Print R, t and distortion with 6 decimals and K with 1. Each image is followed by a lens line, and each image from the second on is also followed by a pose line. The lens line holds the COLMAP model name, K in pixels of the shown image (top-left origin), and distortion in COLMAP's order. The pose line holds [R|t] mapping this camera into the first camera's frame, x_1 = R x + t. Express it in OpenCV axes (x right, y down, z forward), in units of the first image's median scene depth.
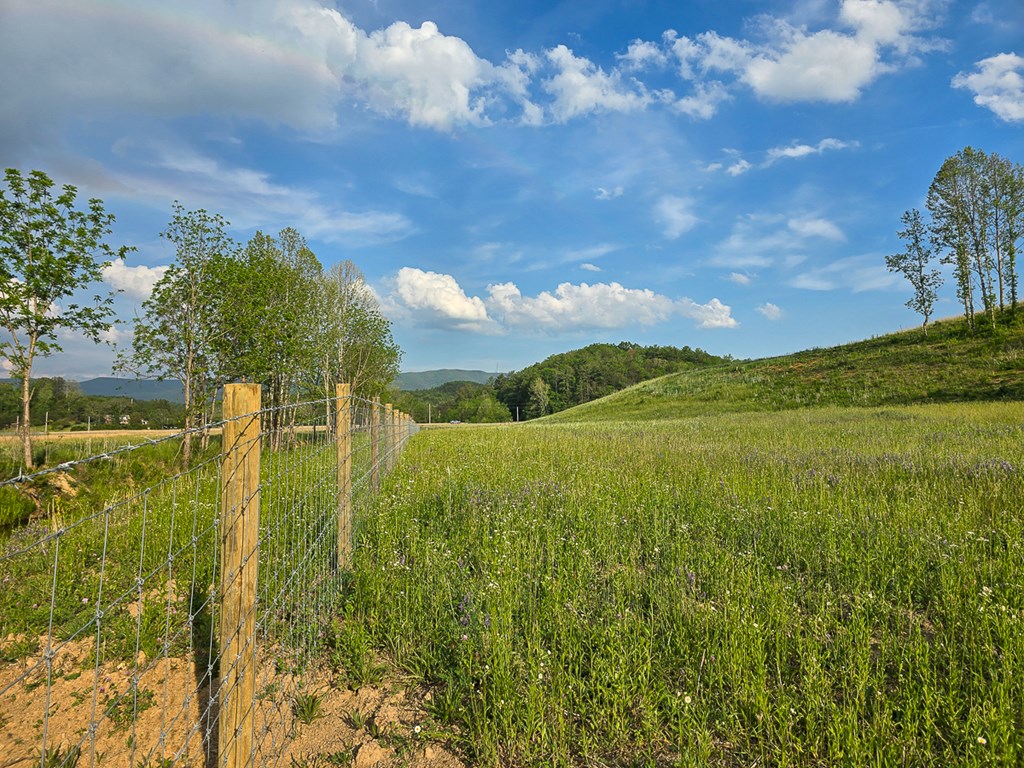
lens RADIAL K [[686.4, 0, 507.7], [0, 686.4, 371.3], [0, 0, 1]] dist [0.071212, -0.067353]
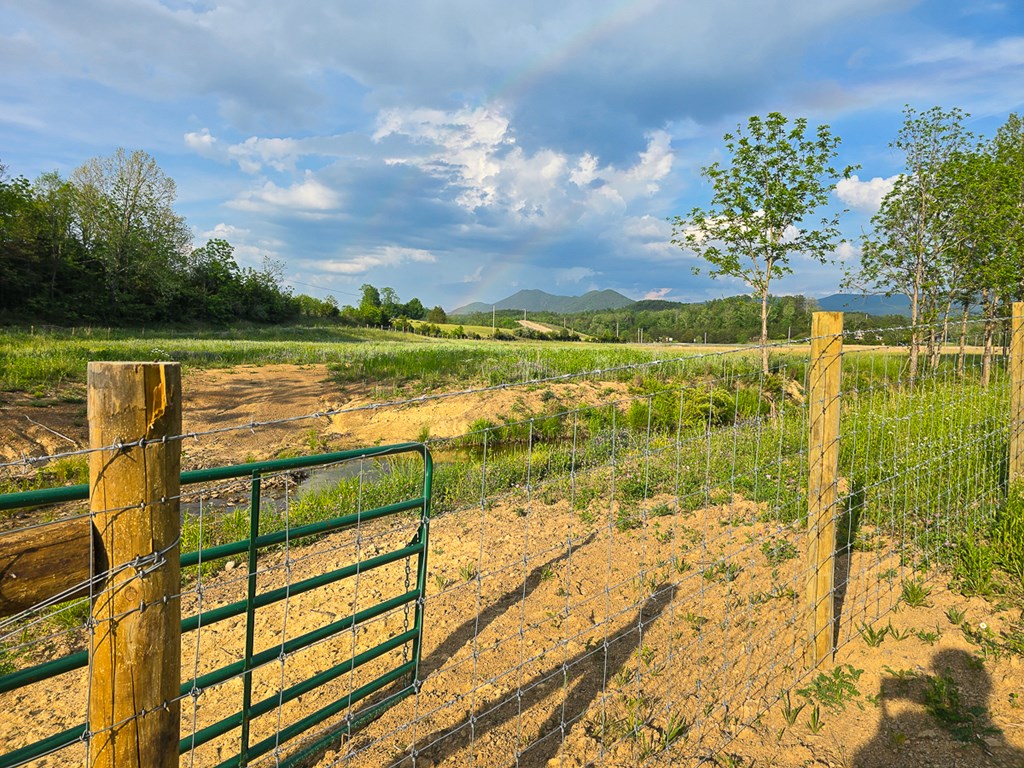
lens RADIAL K [[937.7, 0, 512.0], [0, 937.7, 384.0], [0, 0, 1]] dist [-0.004198, -0.006185]
pose [[0.560462, 0.064177, -0.825690, 0.355085], [0.039354, 0.993803, 0.103956, -0.025695], [0.827245, -0.090757, 0.554463, -0.217324]]
